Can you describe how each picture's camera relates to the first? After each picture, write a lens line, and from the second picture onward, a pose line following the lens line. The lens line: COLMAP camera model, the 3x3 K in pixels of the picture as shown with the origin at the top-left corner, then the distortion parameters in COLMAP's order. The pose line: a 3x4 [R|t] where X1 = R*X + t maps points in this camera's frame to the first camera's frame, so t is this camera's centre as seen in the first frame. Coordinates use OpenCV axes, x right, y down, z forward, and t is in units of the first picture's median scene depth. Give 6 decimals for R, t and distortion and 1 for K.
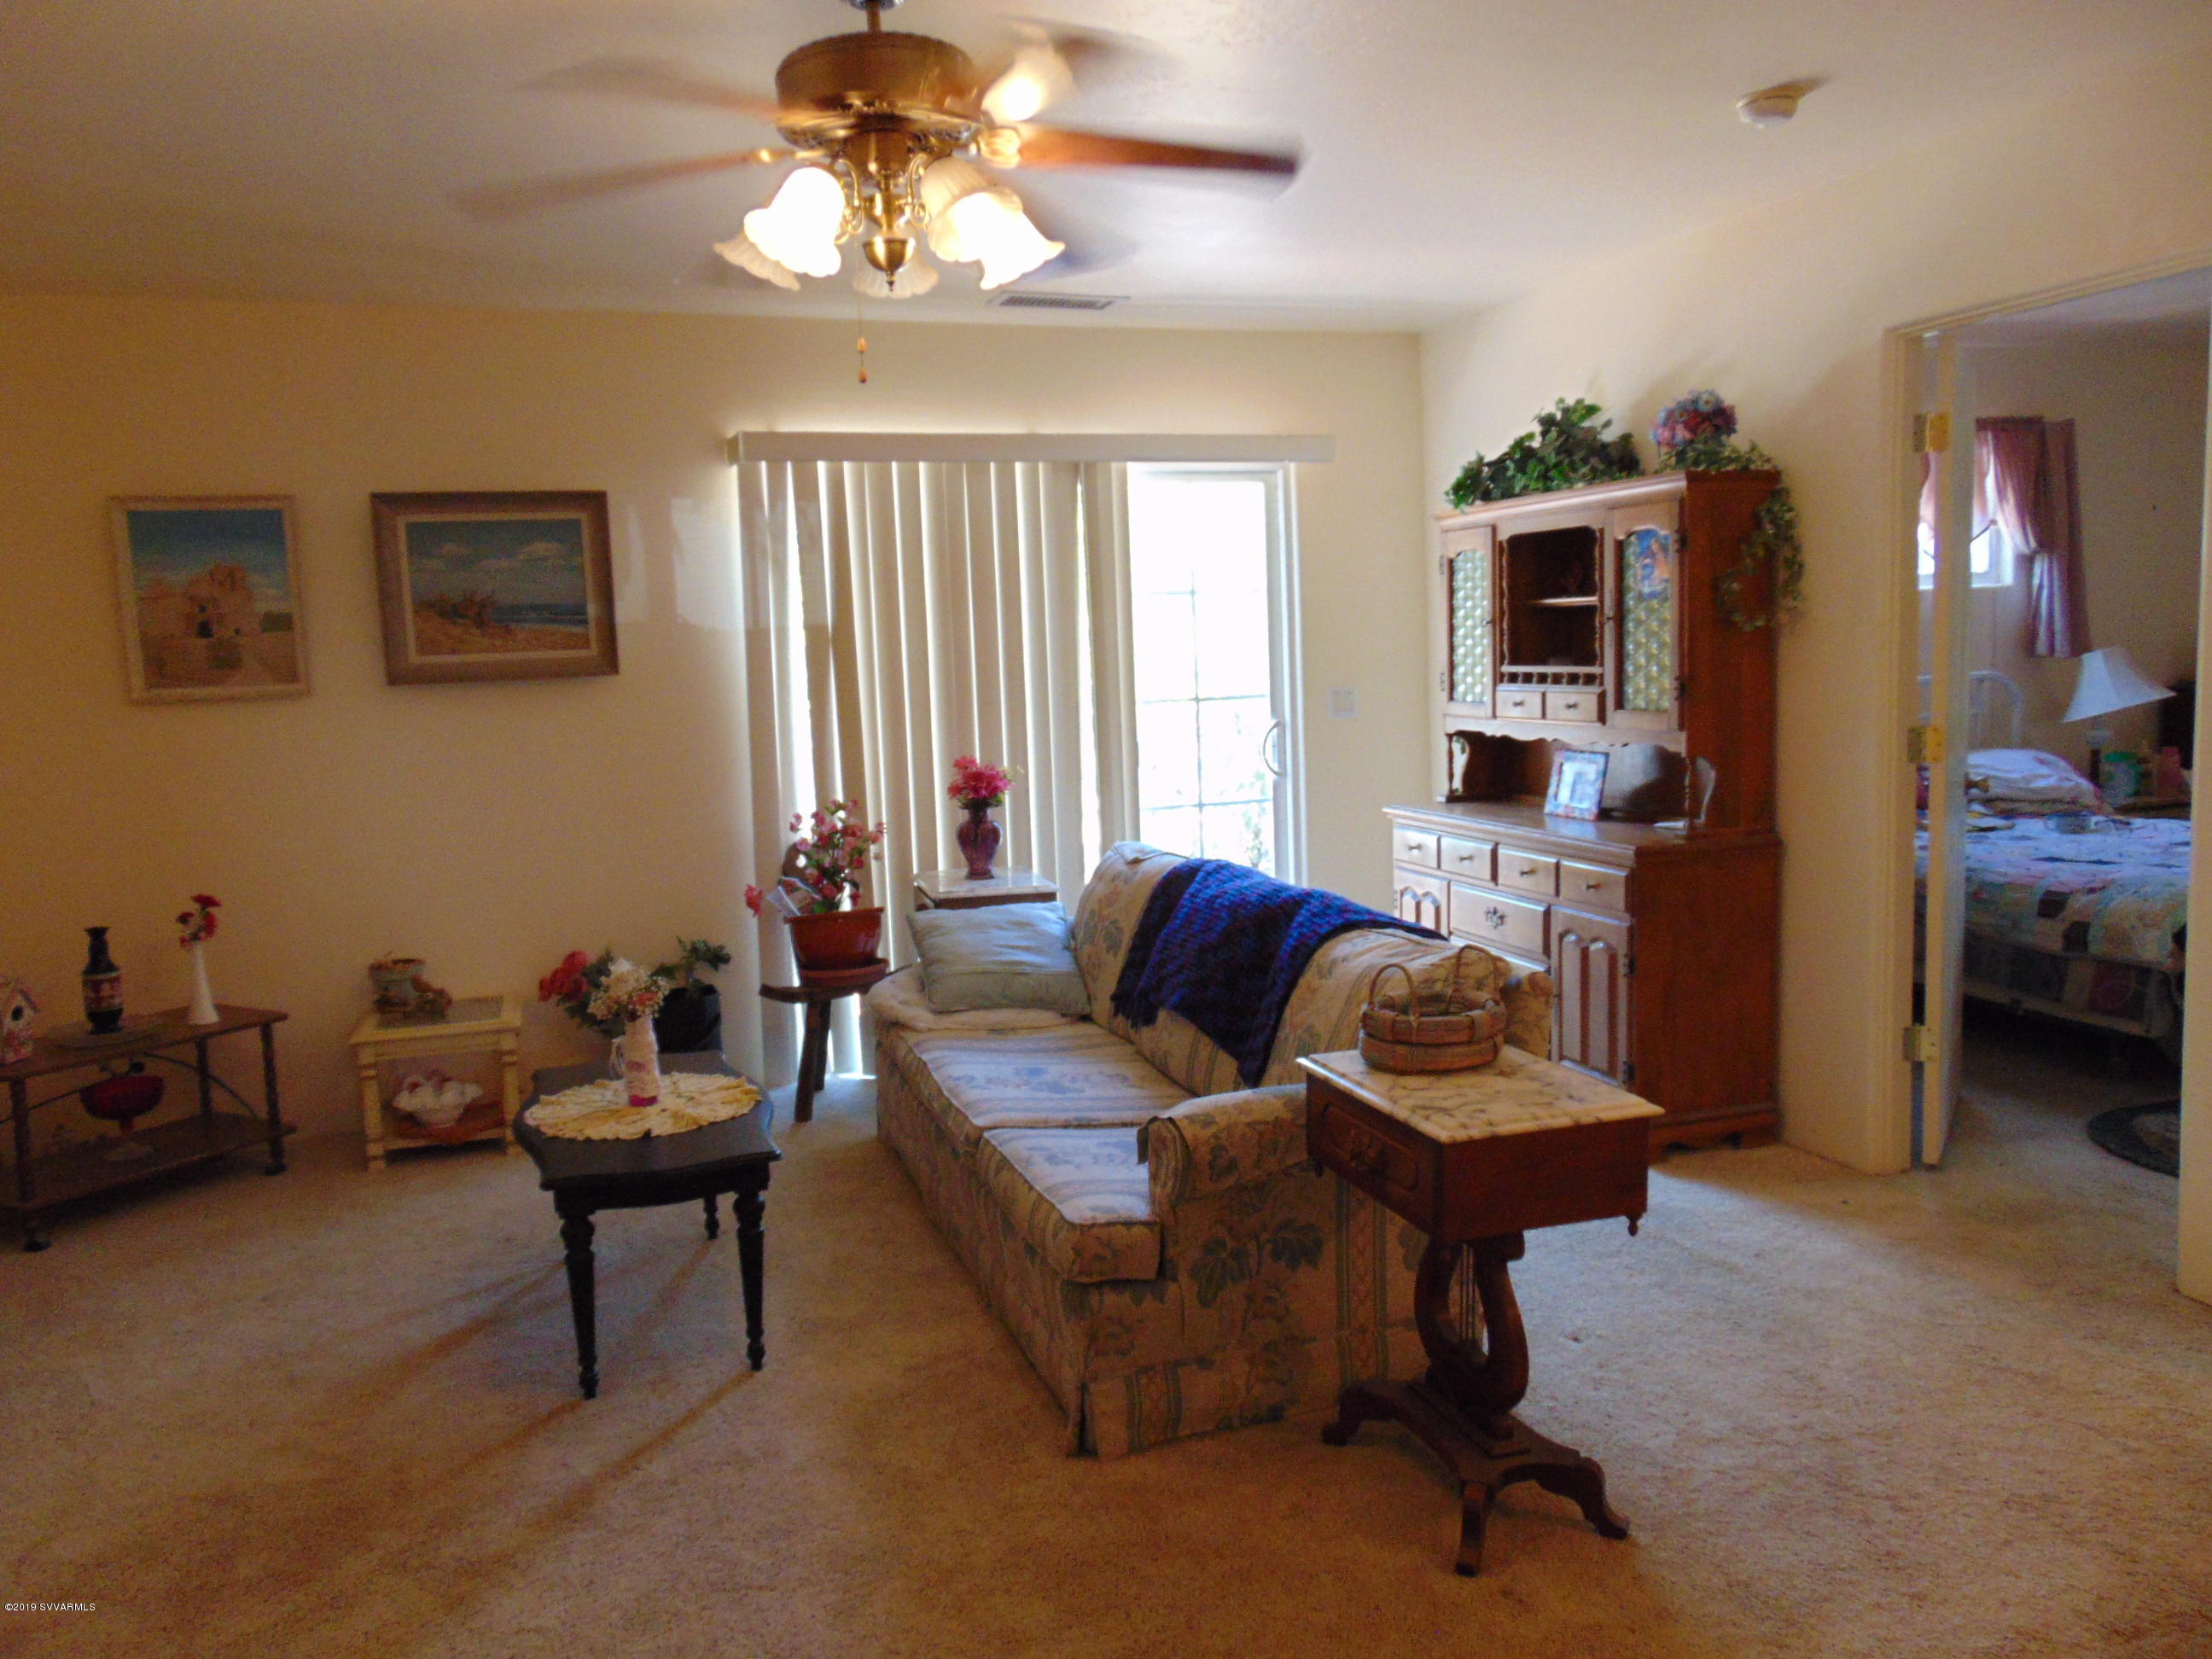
lens RADIAL K [[1656.2, 0, 1062.4], [0, 1656.2, 822.6], [0, 0, 1]] dist [-0.019142, 0.054458]
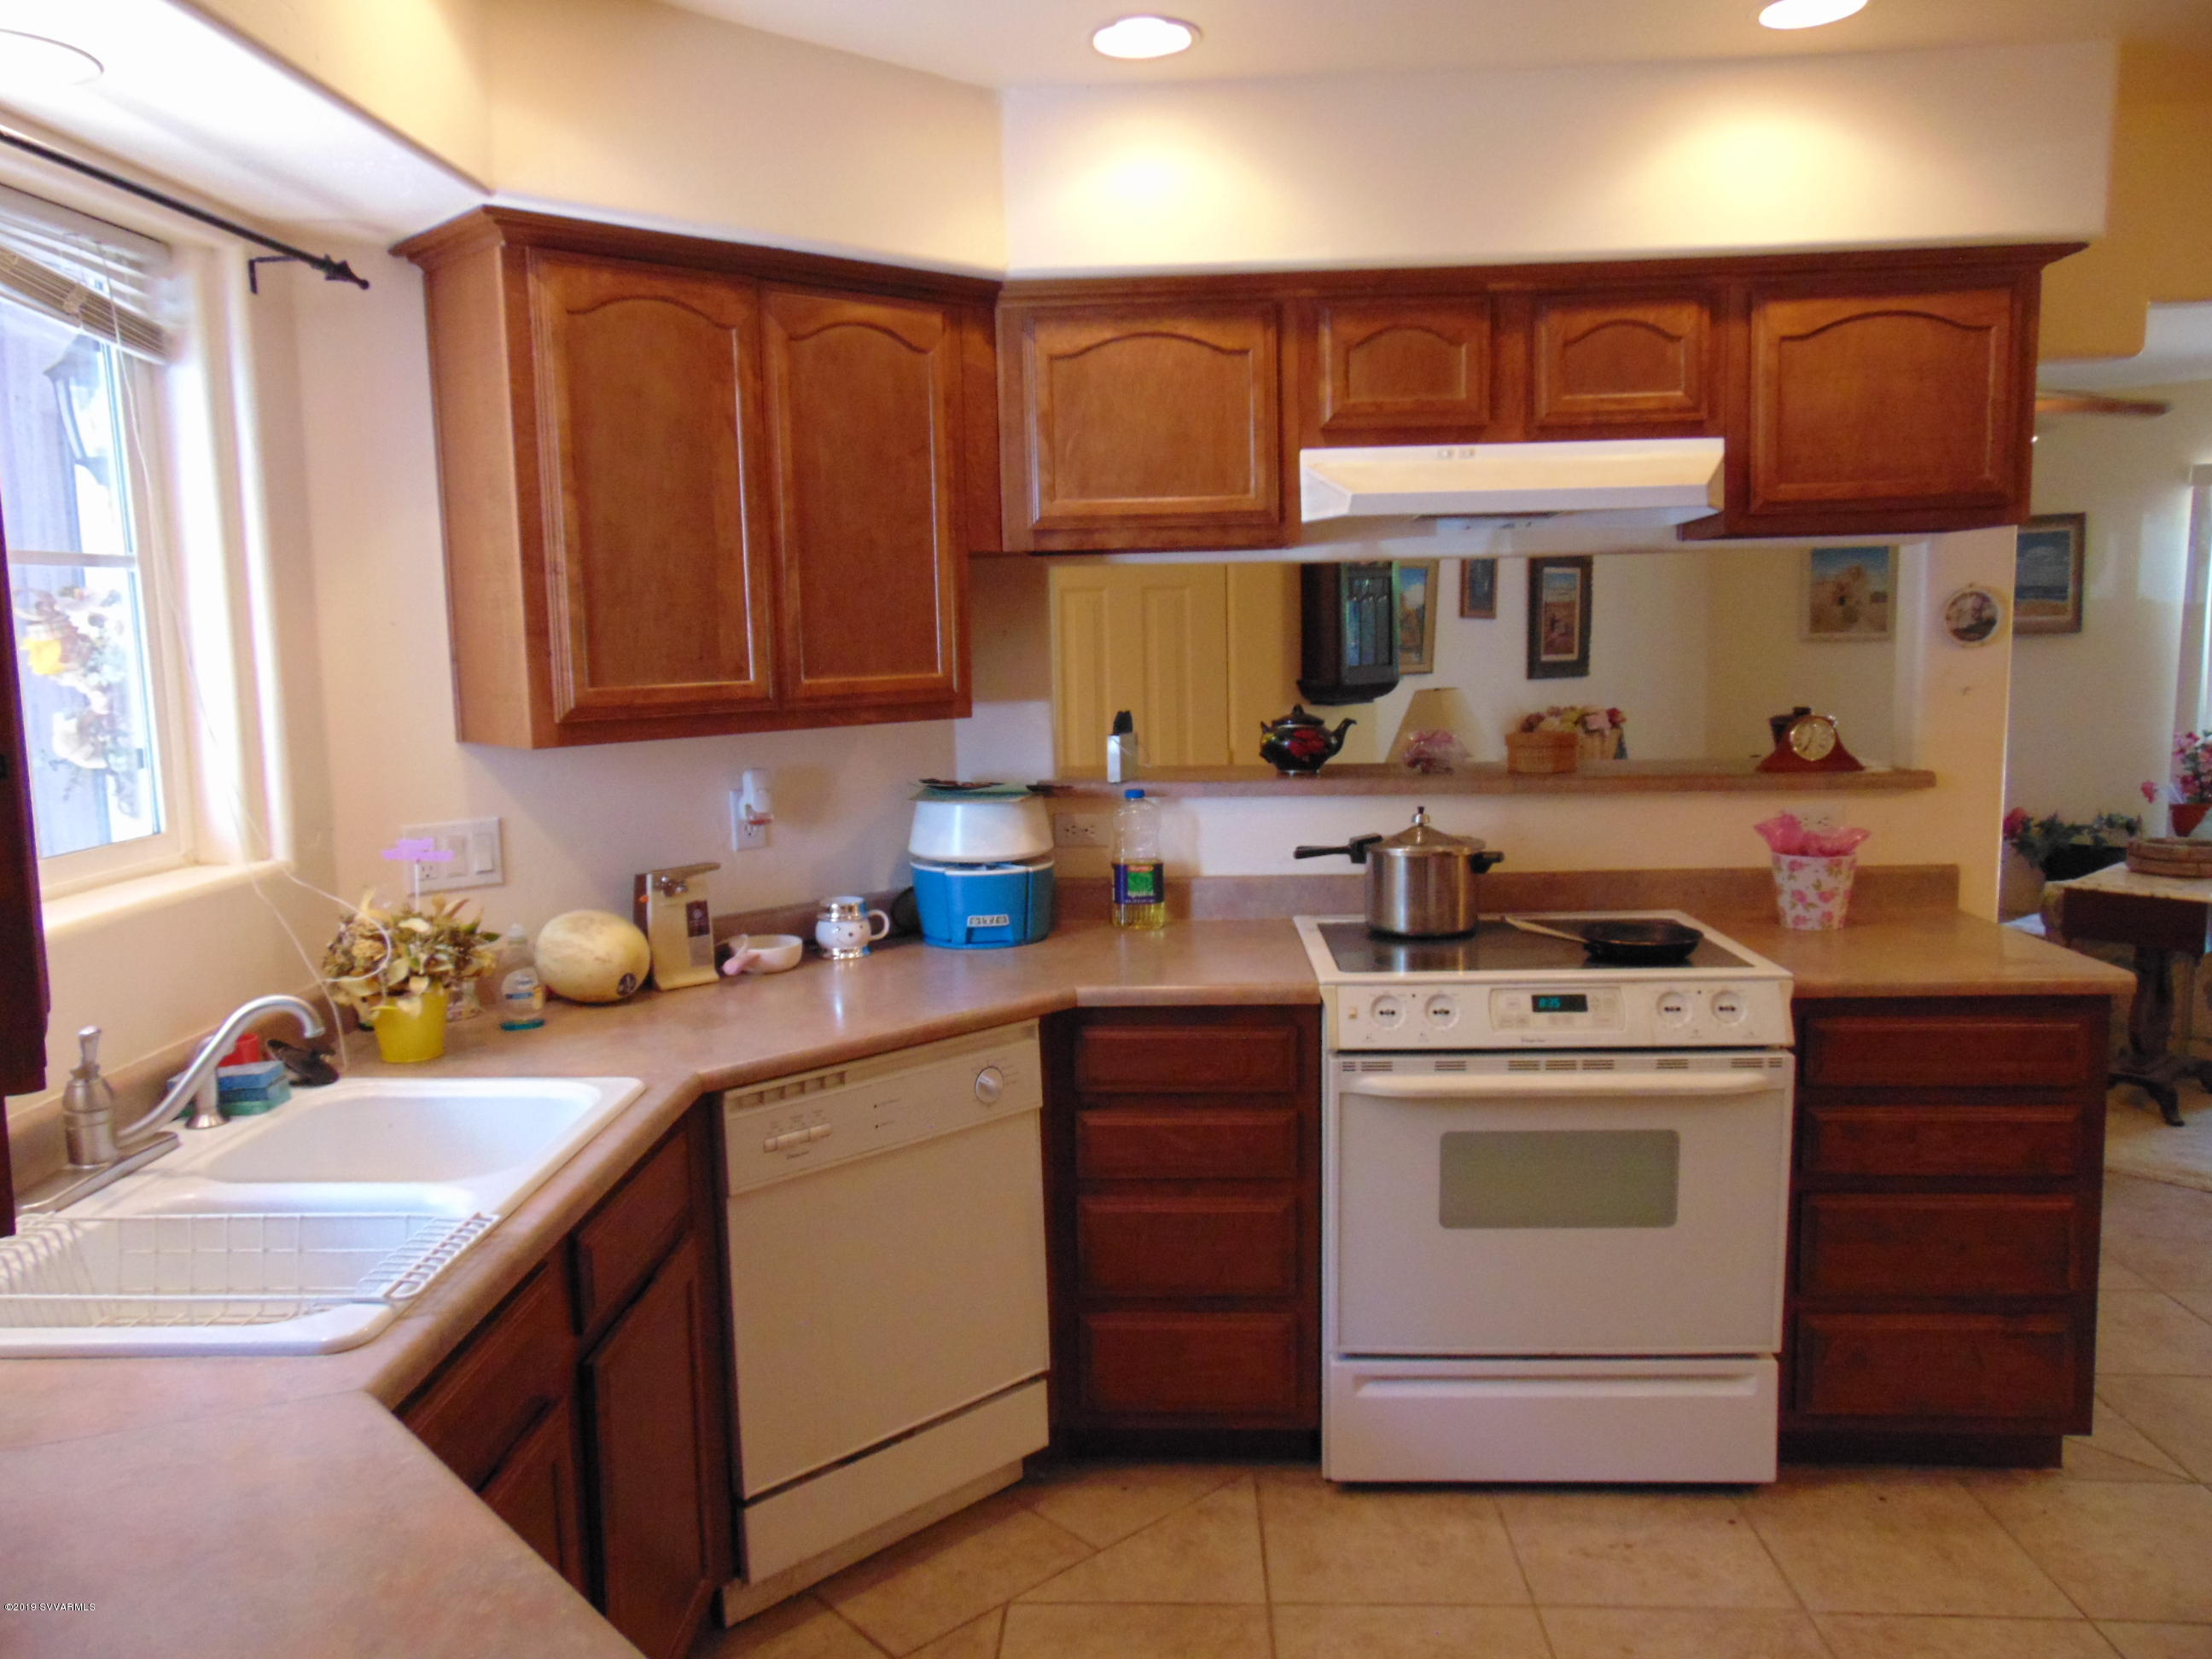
lens RADIAL K [[1656.2, 0, 1095.6], [0, 1656.2, 822.6], [0, 0, 1]] dist [-0.019142, 0.054458]
pose [[0.418246, 0.139848, -0.897504, 0.782629], [-0.087597, 0.989682, 0.113390, -0.010351], [0.904100, 0.031193, 0.426180, -0.490490]]
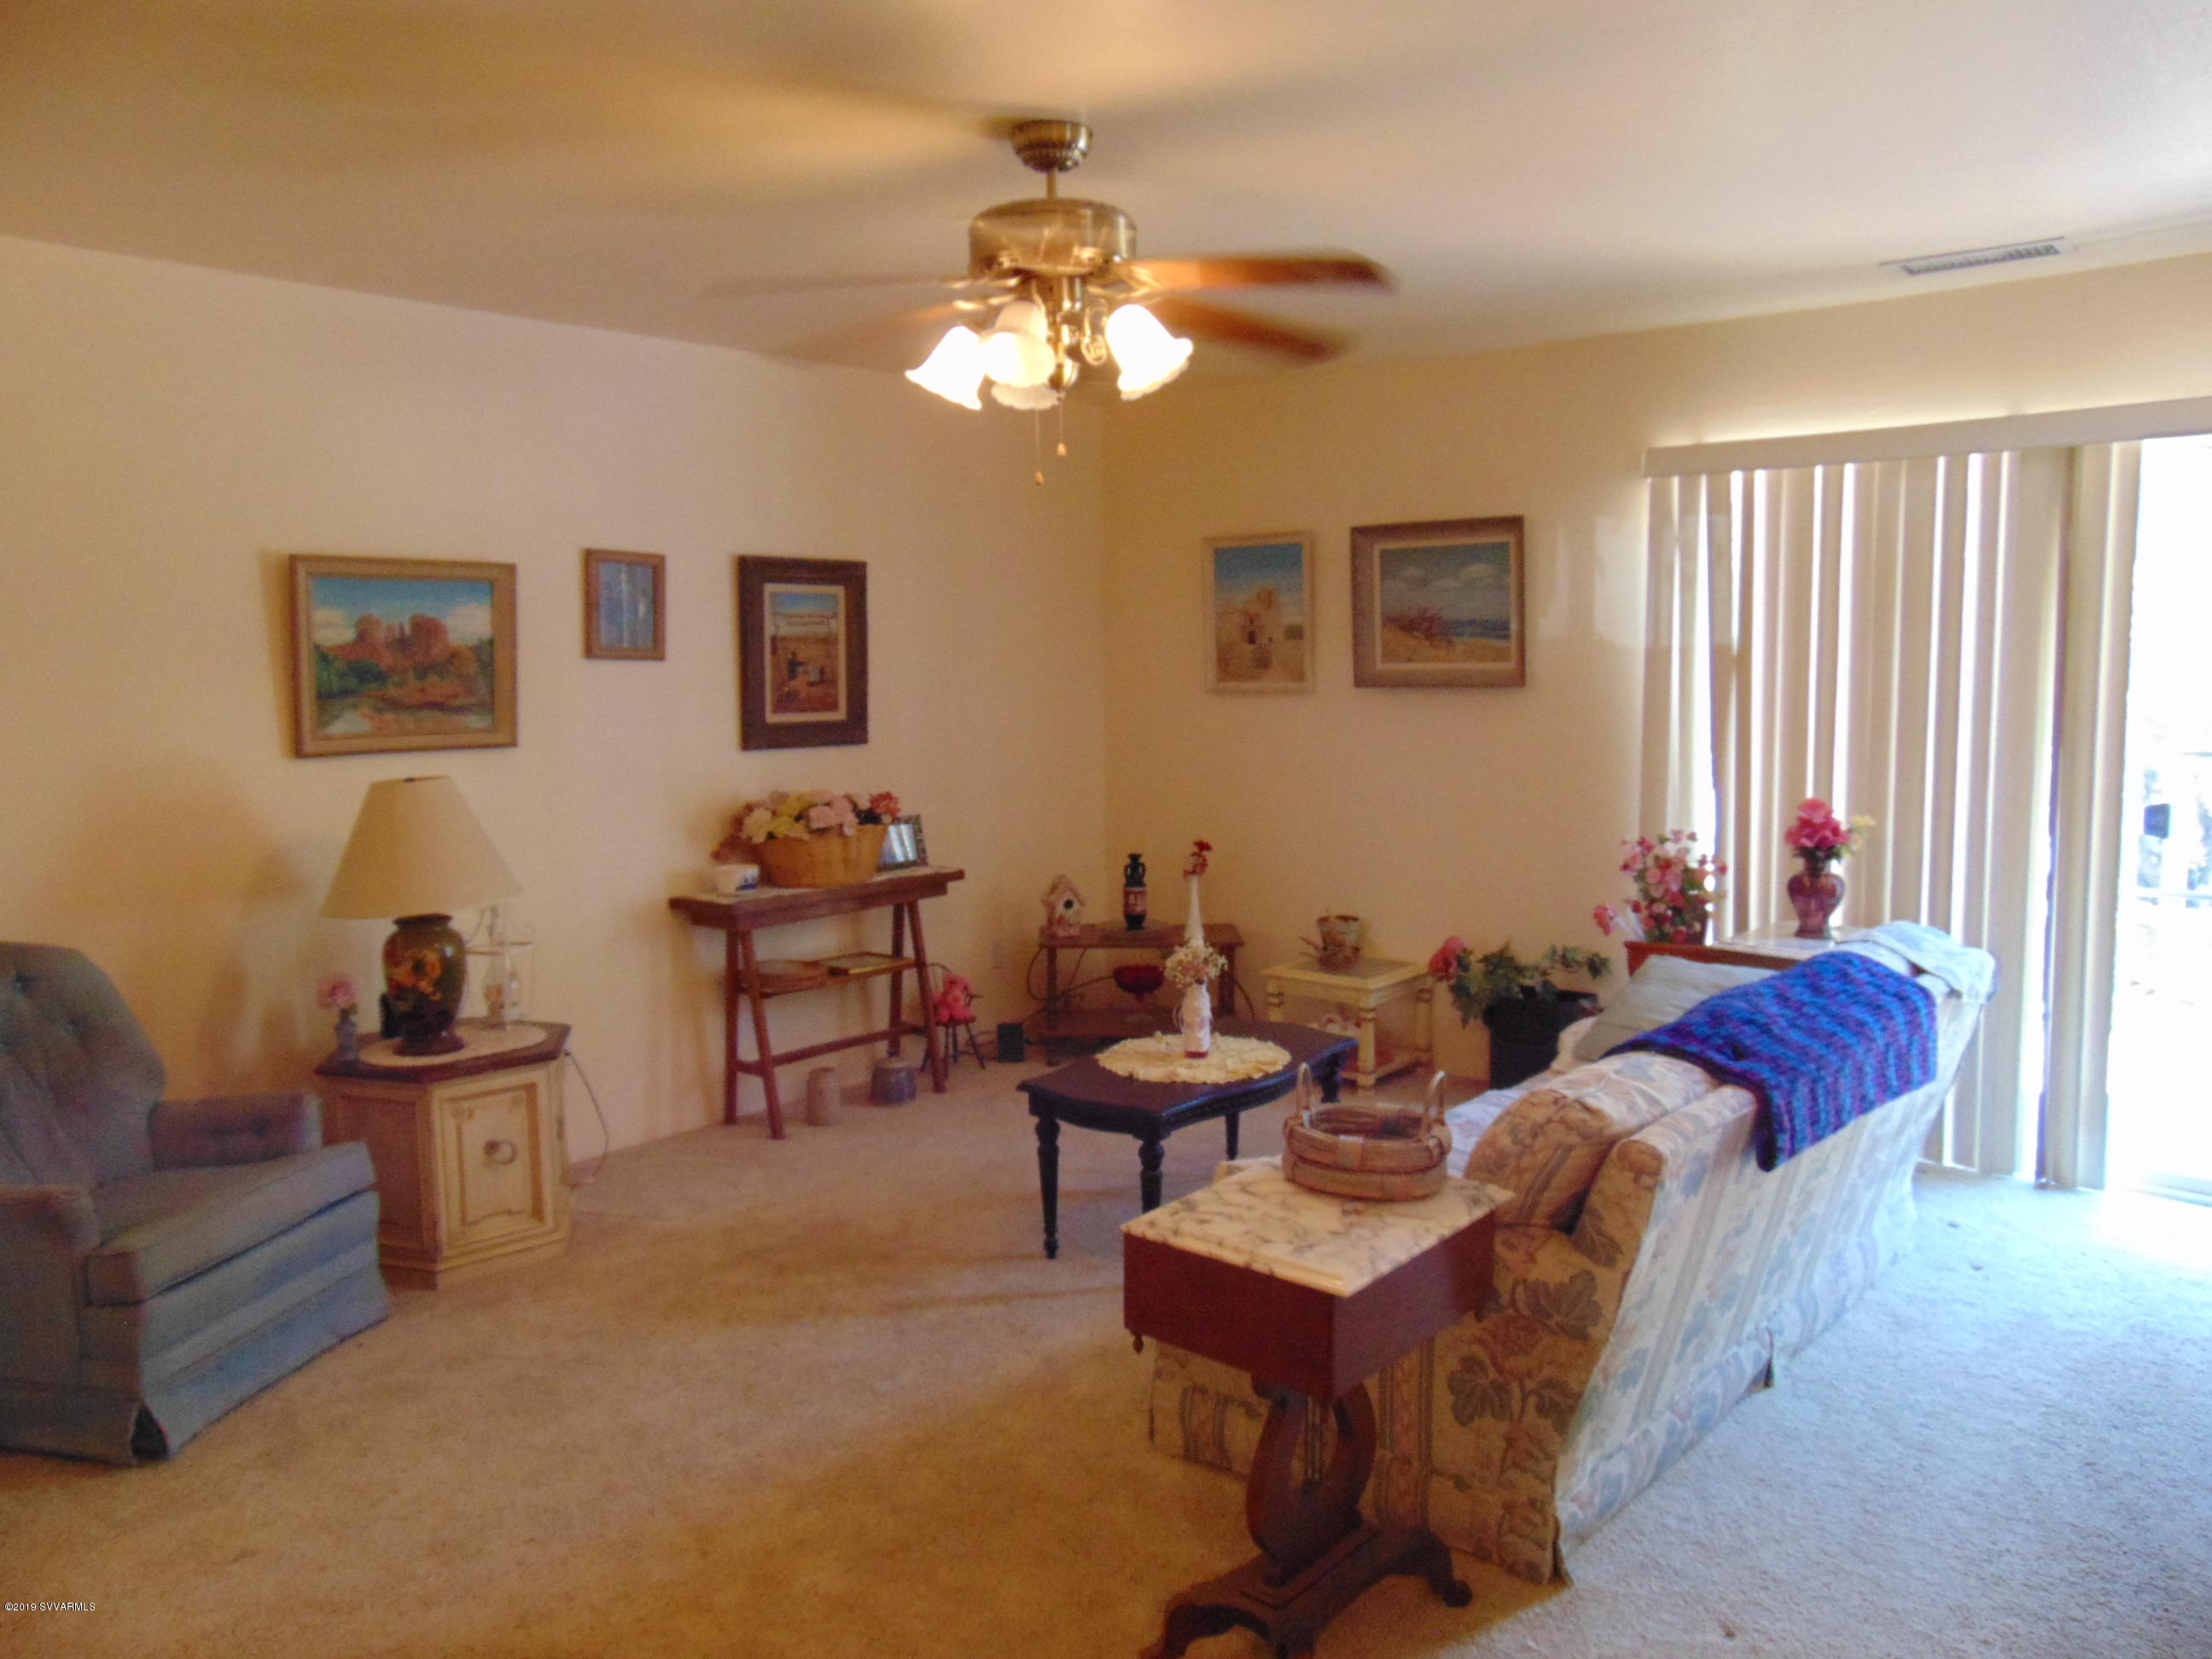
lens RADIAL K [[1656.2, 0, 1106.6], [0, 1656.2, 823.8], [0, 0, 1]] dist [-0.019142, 0.054458]
pose [[0.526878, 0.121079, -0.841273, 0.518991], [-0.094315, 0.992017, 0.083707, -0.068965], [0.844692, 0.035241, 0.534091, 0.215372]]
